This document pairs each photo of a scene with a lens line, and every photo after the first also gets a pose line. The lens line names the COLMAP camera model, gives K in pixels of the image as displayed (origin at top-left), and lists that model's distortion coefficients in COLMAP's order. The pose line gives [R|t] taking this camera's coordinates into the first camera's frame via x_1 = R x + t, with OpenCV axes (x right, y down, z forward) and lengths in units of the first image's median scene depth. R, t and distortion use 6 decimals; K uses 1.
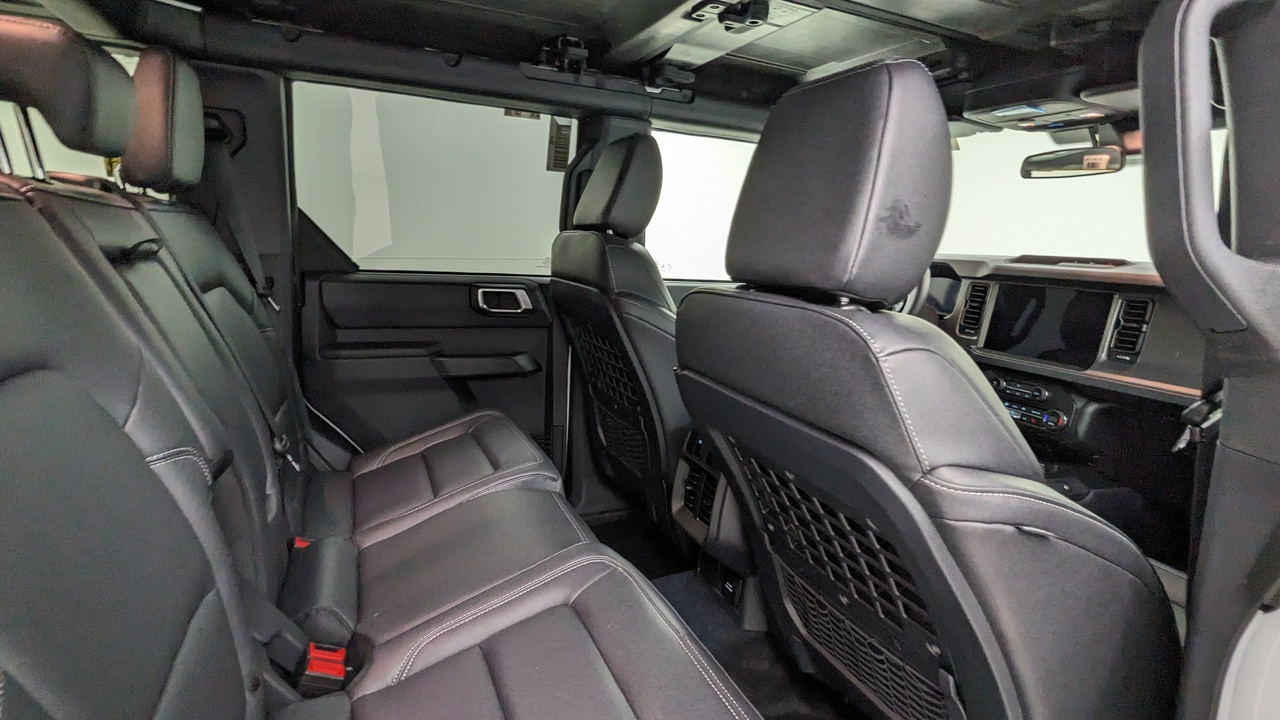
lens RADIAL K [[582.4, 0, 640.1], [0, 582.4, 365.7], [0, 0, 1]] dist [-0.001742, -0.000394]
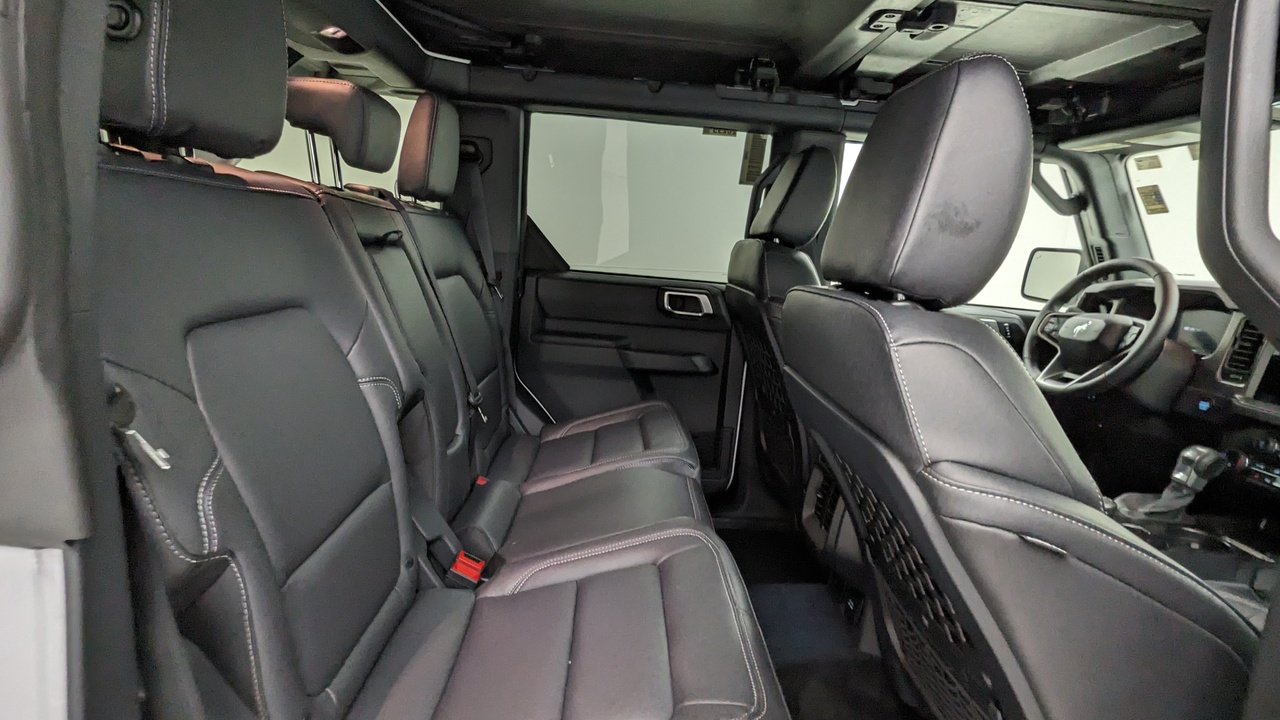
lens RADIAL K [[567.7, 0, 640.0], [0, 567.7, 360.0], [0, 0, 1]] dist [-0.001120, -0.000195]
pose [[0.933057, 0.097246, -0.346334, 0.106905], [-0.107086, 0.994206, -0.009339, 0.020139], [0.343419, 0.045801, 0.938065, -0.025961]]
